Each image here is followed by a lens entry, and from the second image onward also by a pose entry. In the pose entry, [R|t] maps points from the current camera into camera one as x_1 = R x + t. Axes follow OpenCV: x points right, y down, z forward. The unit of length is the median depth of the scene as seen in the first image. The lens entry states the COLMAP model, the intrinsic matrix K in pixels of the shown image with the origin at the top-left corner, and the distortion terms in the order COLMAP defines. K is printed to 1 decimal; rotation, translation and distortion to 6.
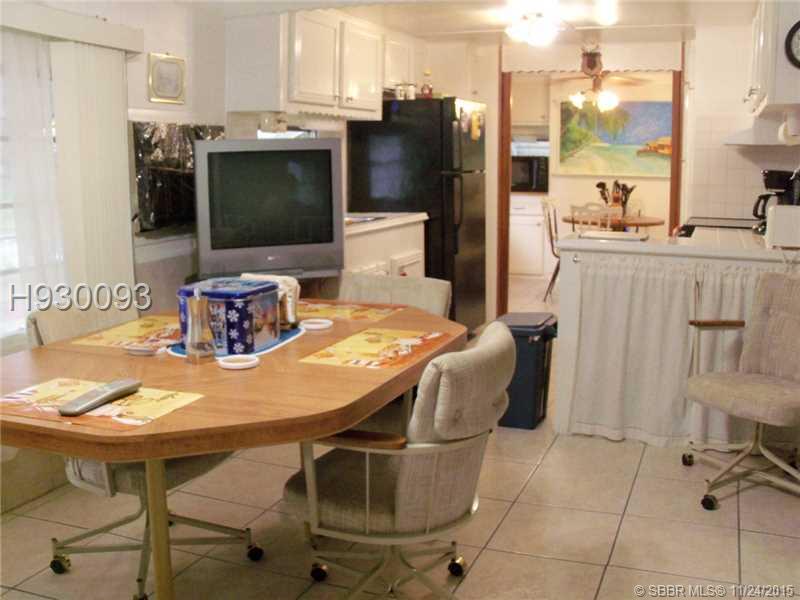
lens RADIAL K [[844.8, 0, 401.8], [0, 844.8, 294.6], [0, 0, 1]] dist [-0.182944, 0.000000]
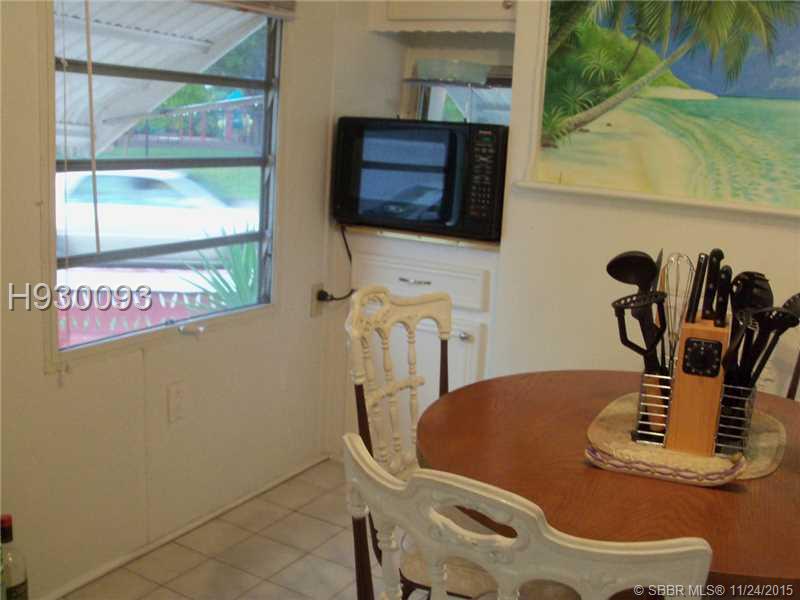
lens RADIAL K [[844.8, 0, 400.4], [0, 844.8, 268.0], [0, 0, 1]] dist [-0.182944, 0.000000]
pose [[0.987054, 0.082902, -0.137298, 0.188208], [-0.084062, 0.996457, -0.002660, -0.112272], [0.136591, 0.014167, 0.990526, 0.708344]]
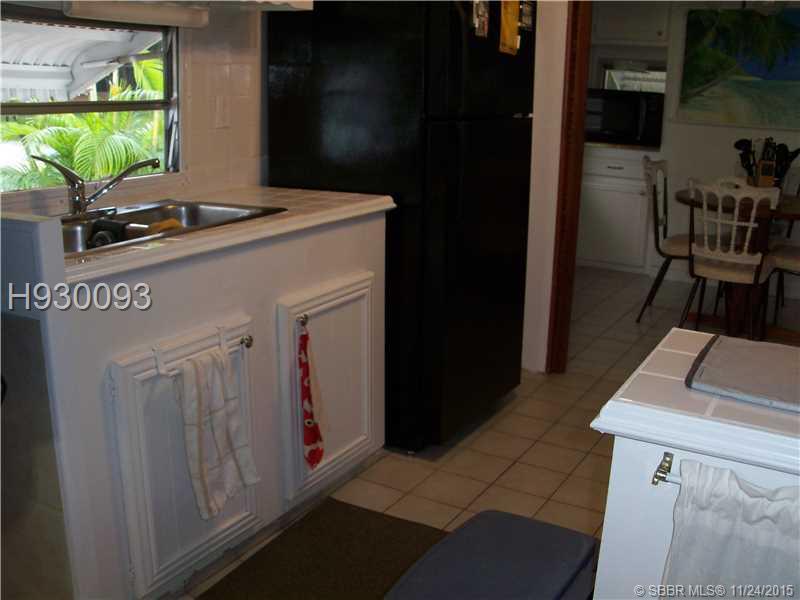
lens RADIAL K [[844.8, 0, 401.7], [0, 844.8, 303.8], [0, 0, 1]] dist [-0.182944, 0.000000]
pose [[0.988325, 0.060351, -0.139900, 0.073614], [-0.047062, 0.994227, 0.096423, -0.054503], [0.144912, -0.088713, 0.985460, 0.329516]]
